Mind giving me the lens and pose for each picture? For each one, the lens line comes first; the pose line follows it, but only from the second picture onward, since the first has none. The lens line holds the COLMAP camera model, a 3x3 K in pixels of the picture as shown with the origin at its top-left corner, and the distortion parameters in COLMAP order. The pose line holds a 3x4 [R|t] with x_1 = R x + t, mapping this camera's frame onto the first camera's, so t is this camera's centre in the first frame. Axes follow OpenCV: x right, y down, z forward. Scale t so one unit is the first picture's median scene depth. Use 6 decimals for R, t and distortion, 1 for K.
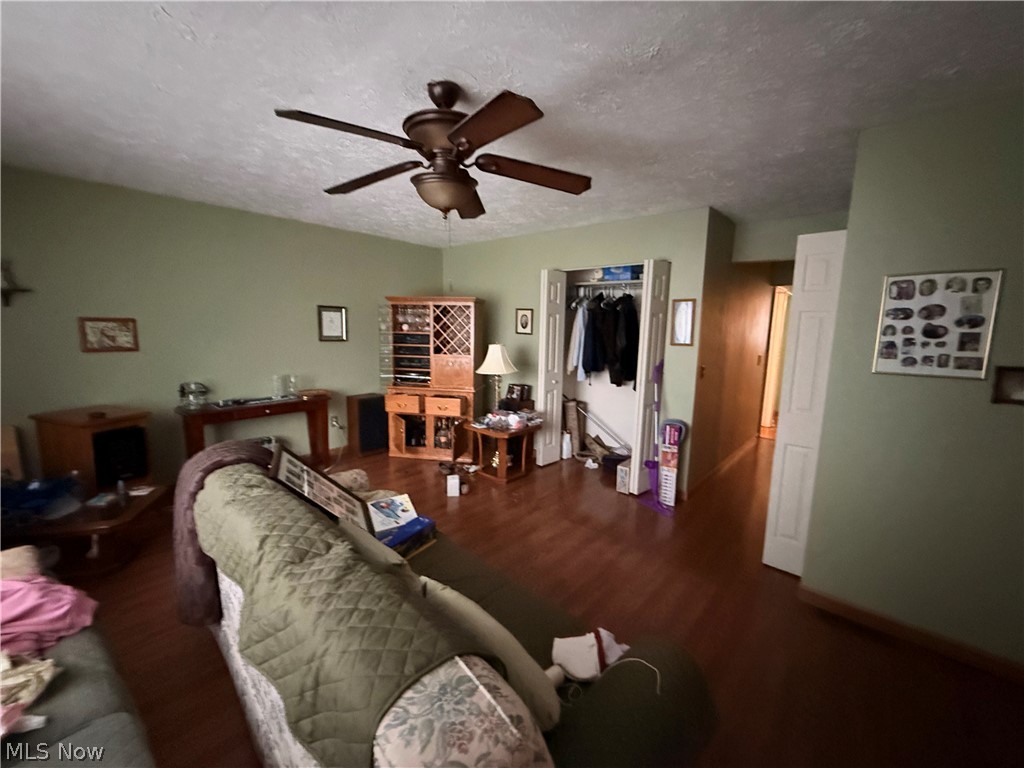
lens RADIAL K [[407.7, 0, 511.8], [0, 407.7, 382.2], [0, 0, 1]] dist [-0.003226, 0.000481]
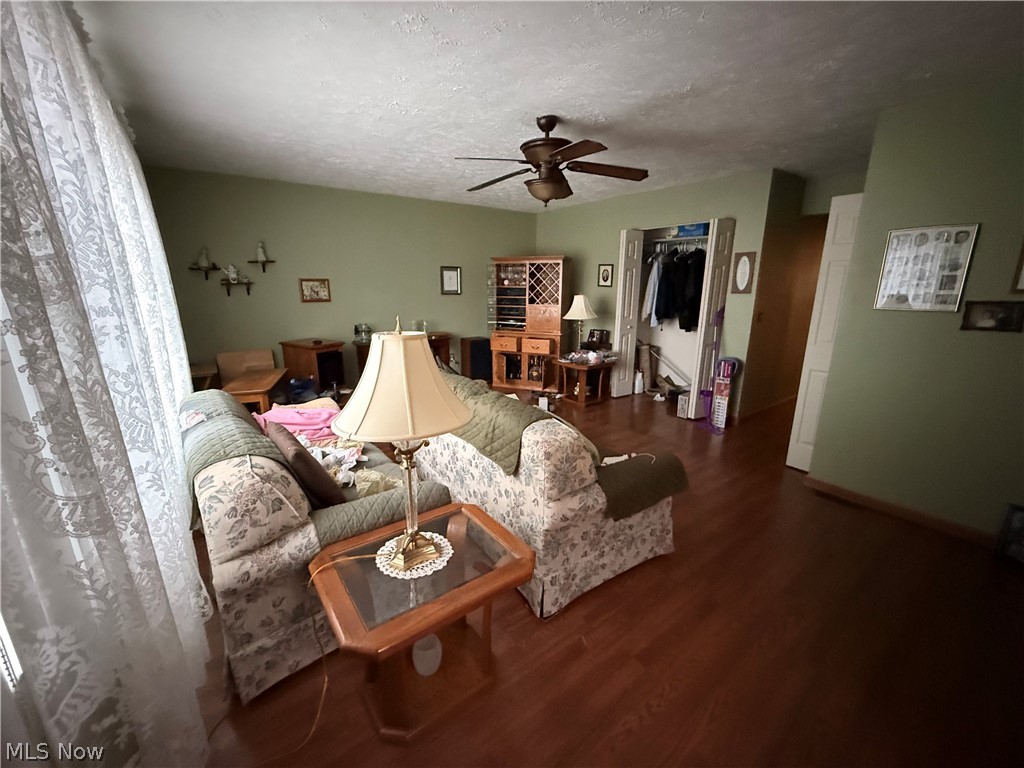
lens RADIAL K [[407.7, 0, 509.2], [0, 407.7, 383.3], [0, 0, 1]] dist [-0.003226, 0.000481]
pose [[0.976751, 0.033954, -0.211673, 0.021866], [-0.011737, 0.994367, 0.105344, 0.044726], [0.214058, -0.100411, 0.971647, -0.261579]]
